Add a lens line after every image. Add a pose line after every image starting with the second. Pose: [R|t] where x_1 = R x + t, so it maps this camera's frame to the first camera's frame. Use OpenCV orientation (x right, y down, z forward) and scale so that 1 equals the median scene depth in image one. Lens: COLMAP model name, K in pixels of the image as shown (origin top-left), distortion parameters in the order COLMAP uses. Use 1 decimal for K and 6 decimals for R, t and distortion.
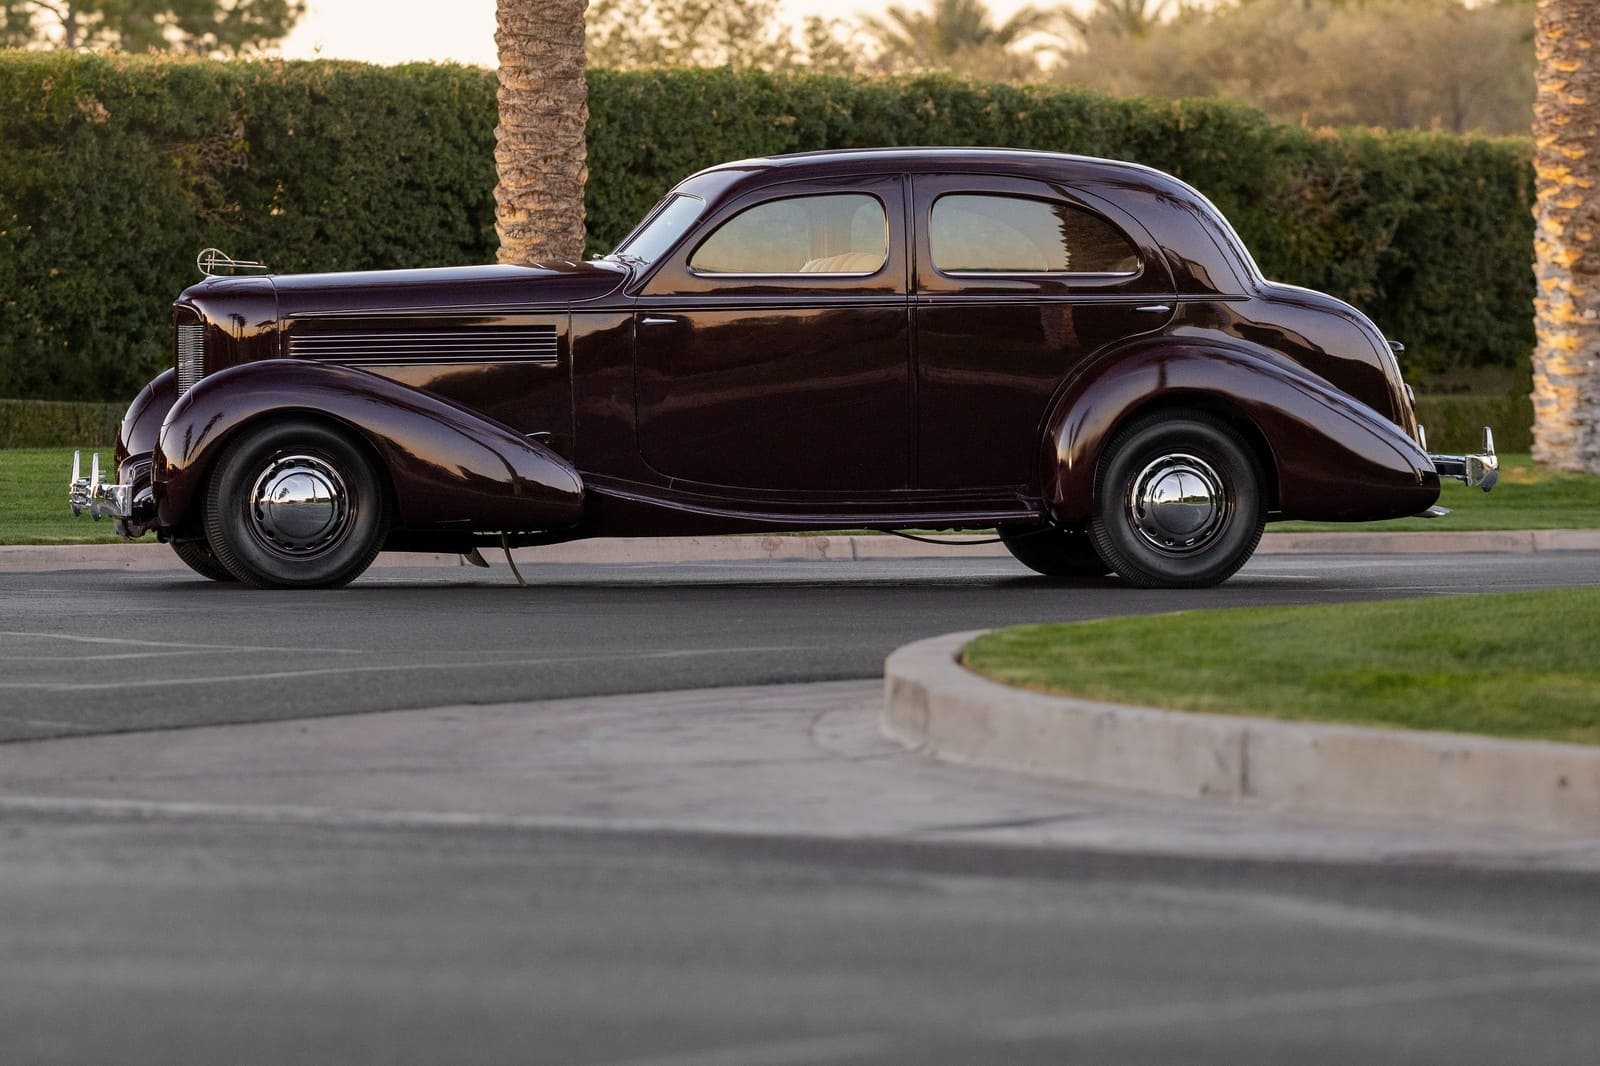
lens RADIAL K [[7129.4, 0, 800.0], [0, 7129.4, 533.0], [0, 0, 1]] dist [0.030098, 1.689729]
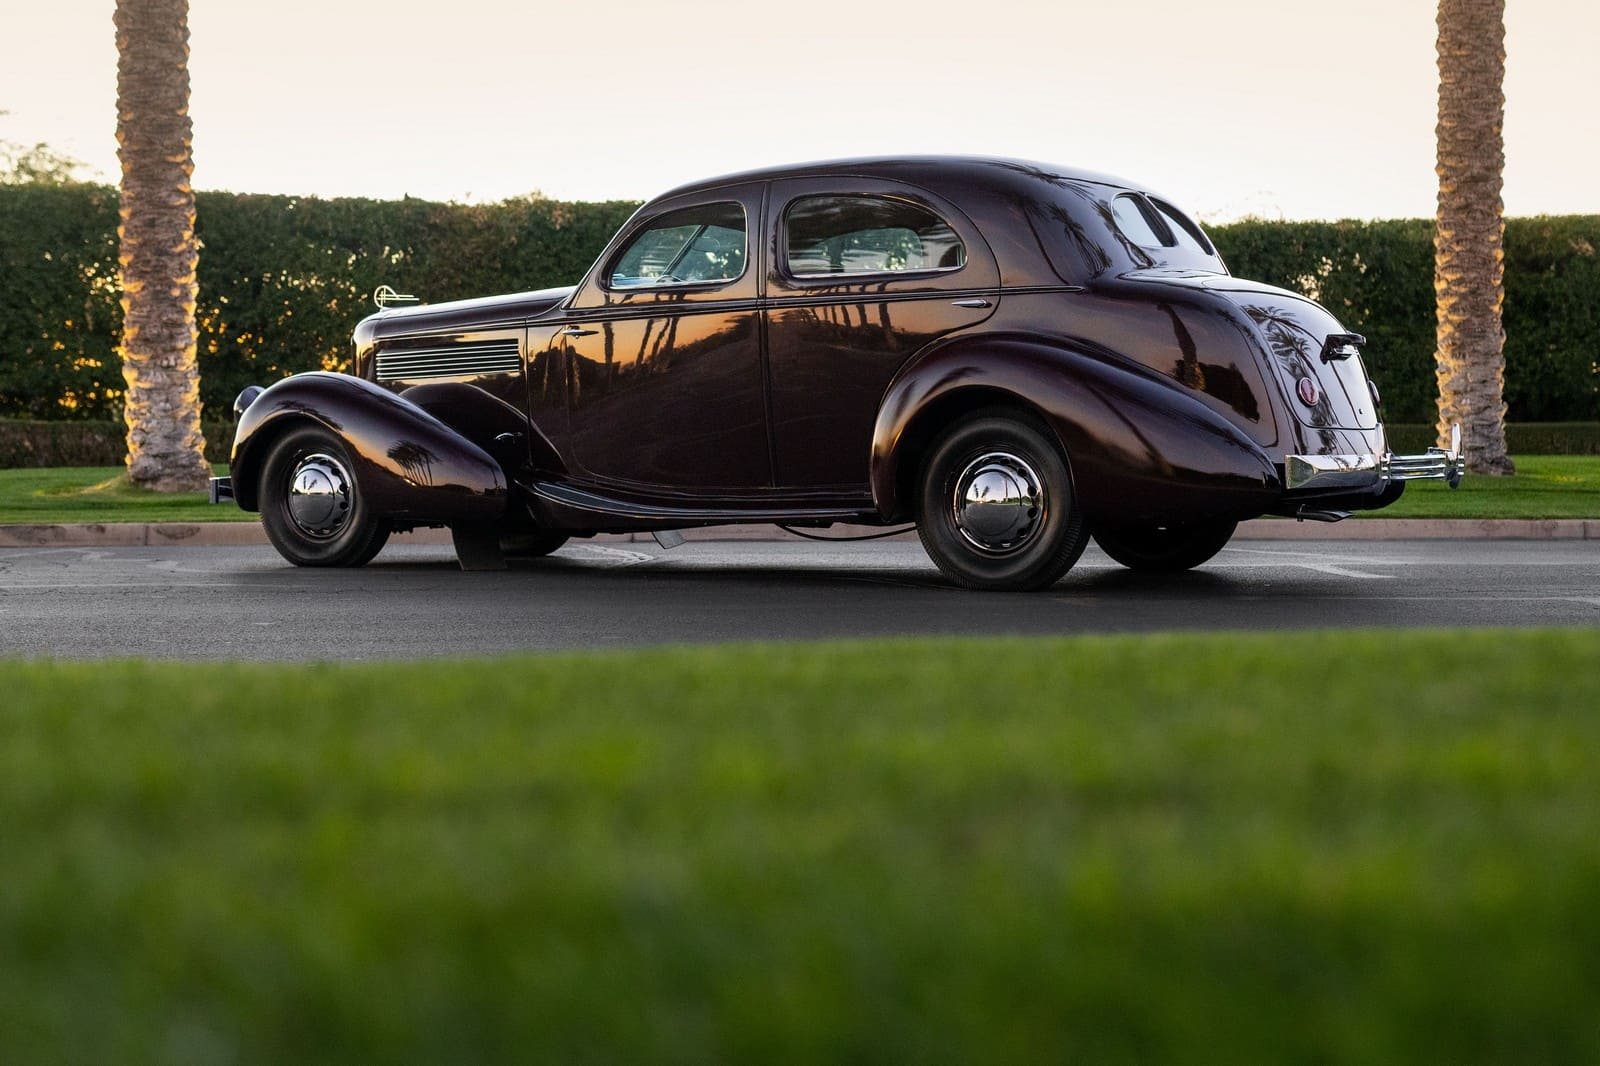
lens RADIAL K [[2505.1, 0, 800.0], [0, 2505.1, 533.0], [0, 0, 1]] dist [0.019429, -0.003505]
pose [[0.728746, 0.022100, -0.684428, 0.203735], [-0.009695, 0.999712, 0.021958, -0.005689], [0.684716, -0.009366, 0.728750, 0.560098]]
